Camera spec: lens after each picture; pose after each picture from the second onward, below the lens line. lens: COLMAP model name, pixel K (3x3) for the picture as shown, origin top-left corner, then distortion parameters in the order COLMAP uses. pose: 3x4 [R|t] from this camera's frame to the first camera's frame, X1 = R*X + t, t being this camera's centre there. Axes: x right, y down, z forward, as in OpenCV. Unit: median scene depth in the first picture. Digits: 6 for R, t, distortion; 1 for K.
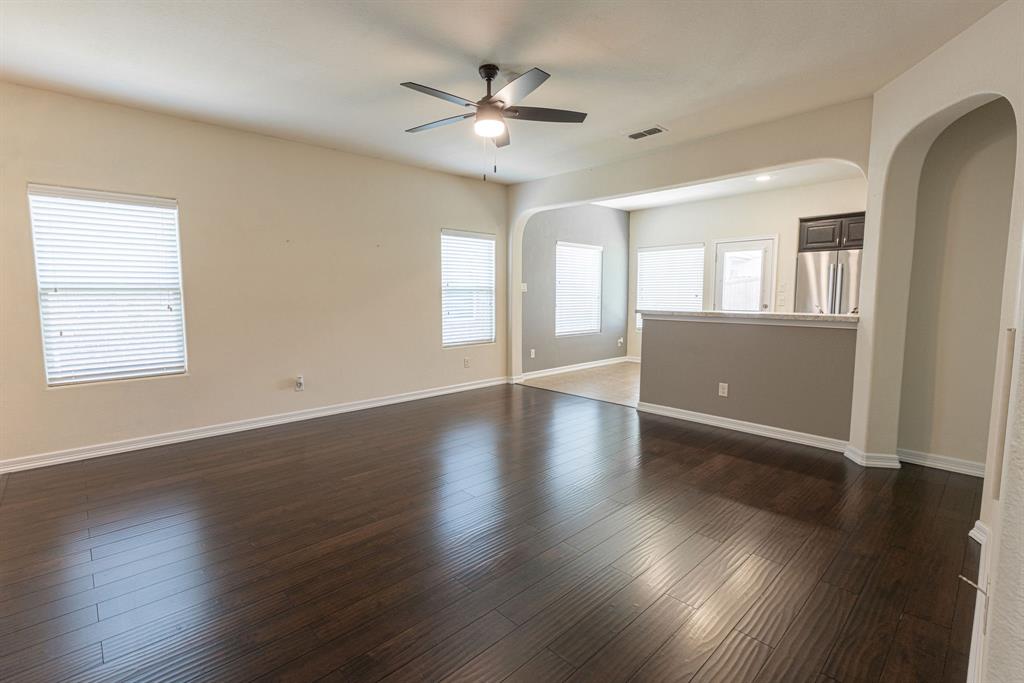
lens RADIAL K [[464.6, 0, 505.7], [0, 464.6, 336.7], [0, 0, 1]] dist [0.001221, 0.000375]
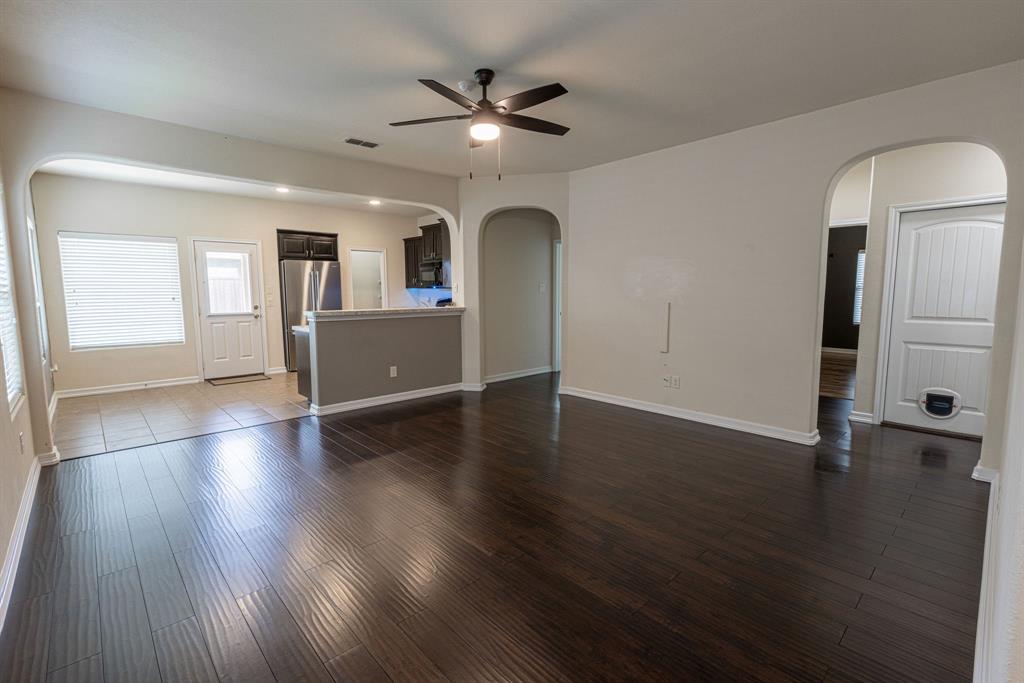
lens RADIAL K [[464.6, 0, 505.5], [0, 464.6, 341.8], [0, 0, 1]] dist [0.001221, 0.000375]
pose [[0.009559, -0.105619, 0.994361, -0.691835], [0.103970, 0.989121, 0.104063, -0.057852], [-0.994535, 0.102389, 0.020436, 0.609589]]
